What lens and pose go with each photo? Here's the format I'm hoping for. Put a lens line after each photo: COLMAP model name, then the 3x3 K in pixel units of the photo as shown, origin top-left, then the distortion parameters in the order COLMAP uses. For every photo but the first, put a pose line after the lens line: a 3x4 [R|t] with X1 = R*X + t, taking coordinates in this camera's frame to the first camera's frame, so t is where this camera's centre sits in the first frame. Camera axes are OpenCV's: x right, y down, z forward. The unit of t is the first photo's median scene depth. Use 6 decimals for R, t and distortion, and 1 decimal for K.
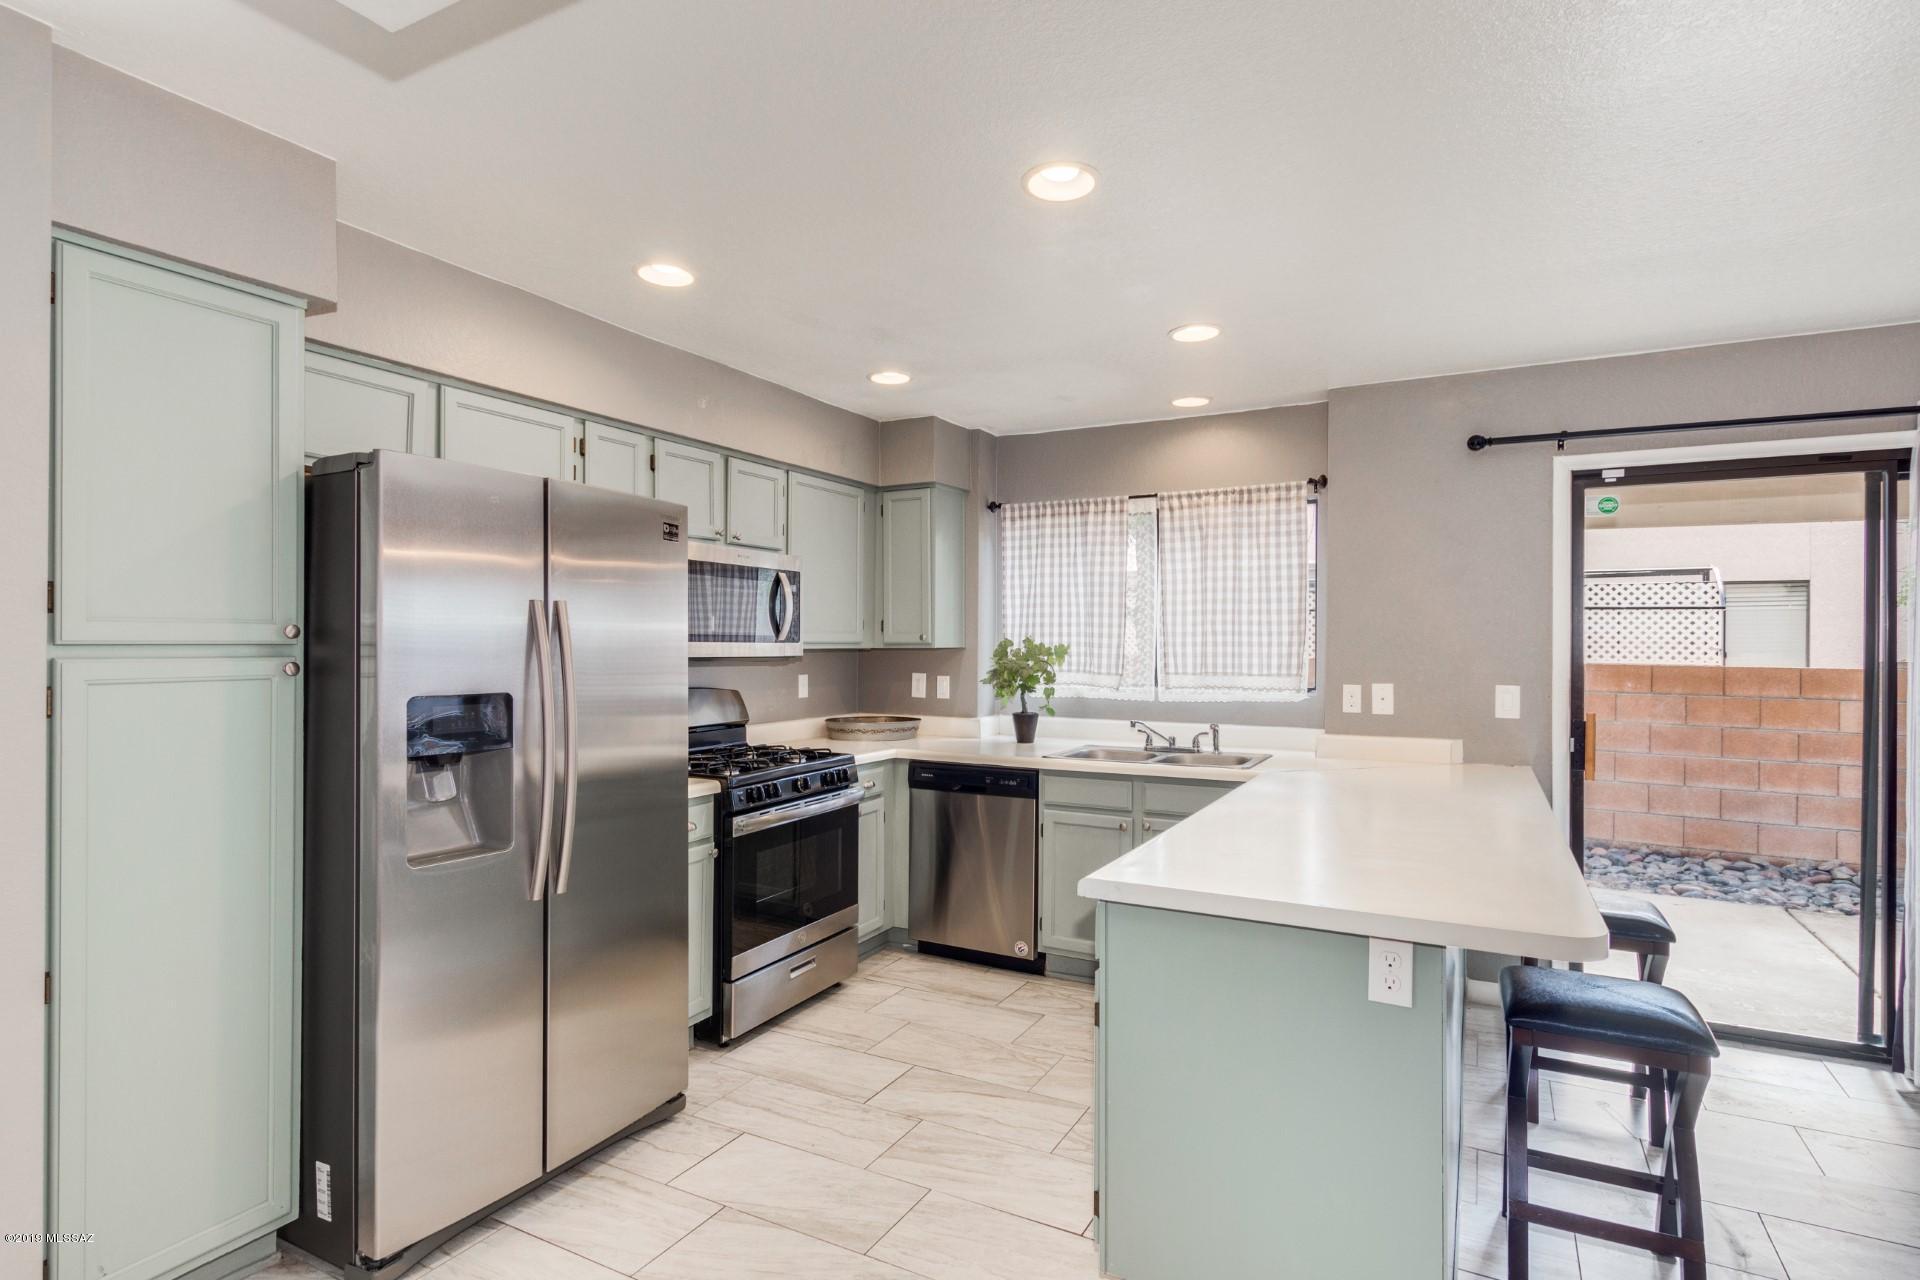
lens RADIAL K [[977.7, 0, 962.3], [0, 977.7, 642.3], [0, 0, 1]] dist [0.010021, -0.001260]
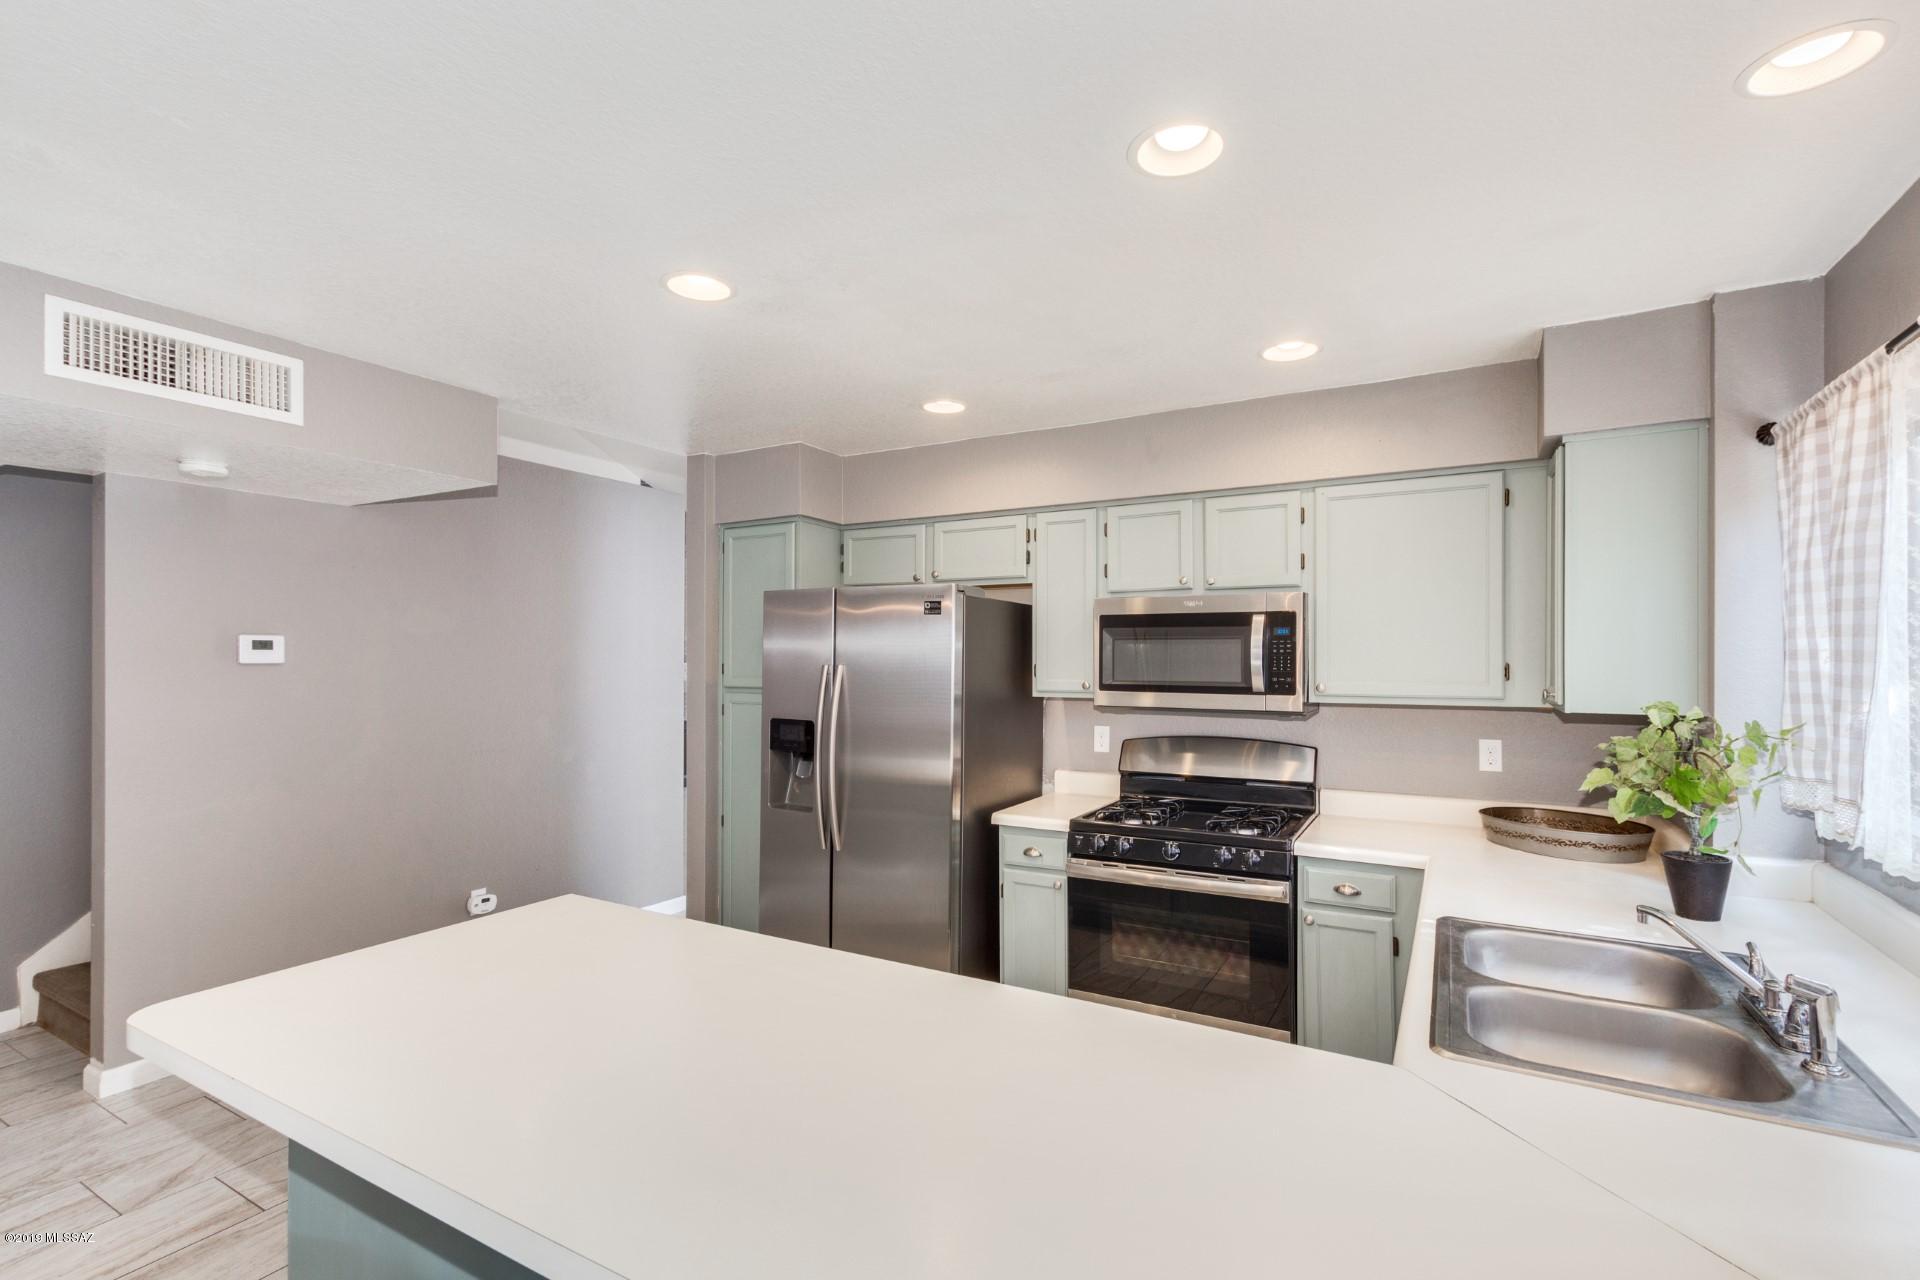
lens RADIAL K [[869.3, 0, 947.5], [0, 869.3, 656.0], [0, 0, 1]] dist [-0.002973, -0.001158]
pose [[-0.032145, -0.006763, -0.999460, 0.542902], [-0.000338, 0.999977, -0.006756, -0.025925], [0.999483, 0.000121, -0.032146, 0.676512]]
